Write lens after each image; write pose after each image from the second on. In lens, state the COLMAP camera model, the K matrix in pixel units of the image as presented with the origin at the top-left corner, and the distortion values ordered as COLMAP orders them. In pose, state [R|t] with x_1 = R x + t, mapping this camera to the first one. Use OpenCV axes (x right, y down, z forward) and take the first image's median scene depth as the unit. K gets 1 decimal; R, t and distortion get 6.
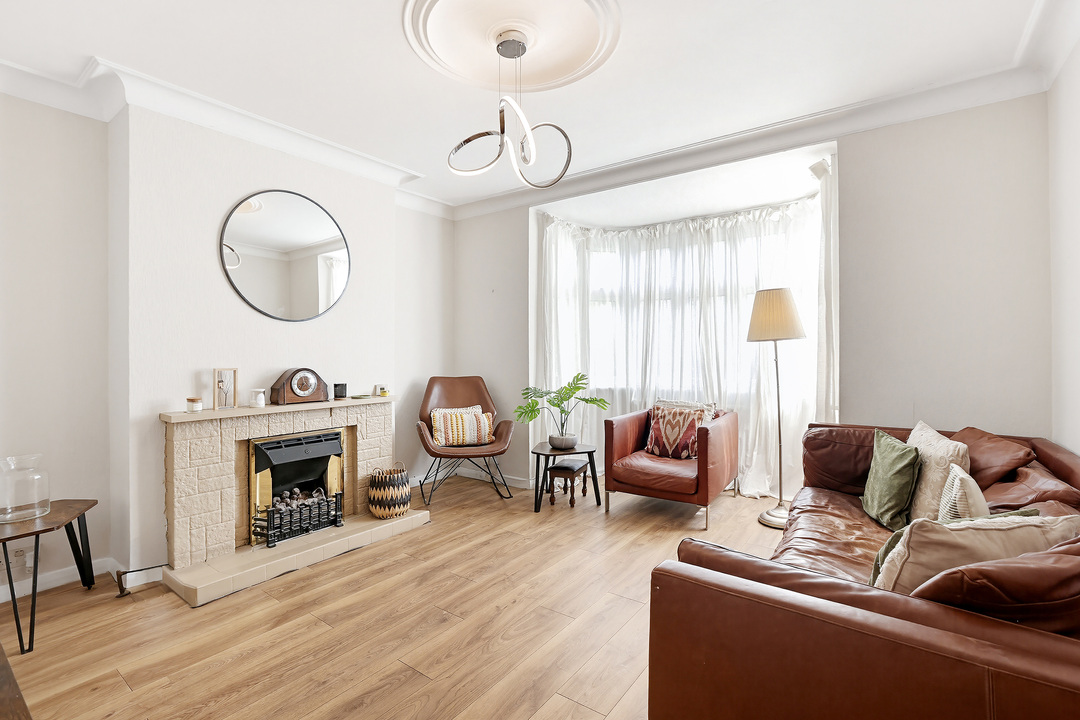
lens RADIAL K [[495.0, 0, 540.0], [0, 495.0, 360.0], [0, 0, 1]] dist [-0.032077, 0.000554]
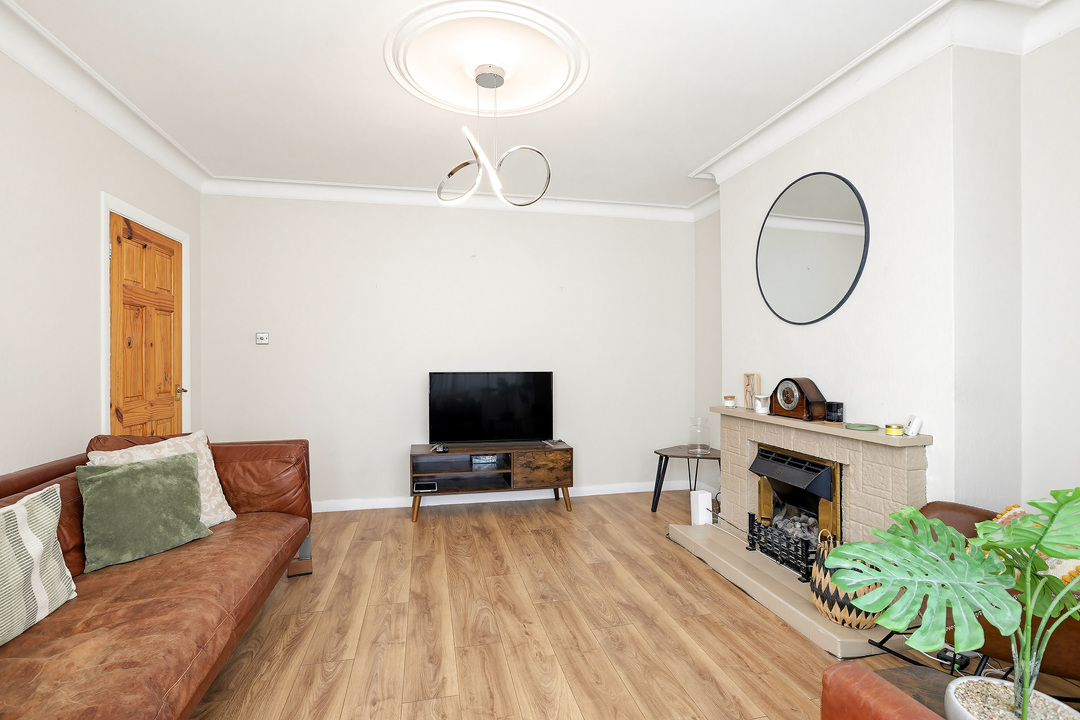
lens RADIAL K [[495.0, 0, 540.0], [0, 495.0, 360.0], [0, 0, 1]] dist [-0.032077, 0.000554]
pose [[-0.654383, 0.010246, -0.756094, 0.541837], [-0.006036, 0.999806, 0.018773, -0.034065], [0.756139, 0.016848, -0.654194, 1.403657]]
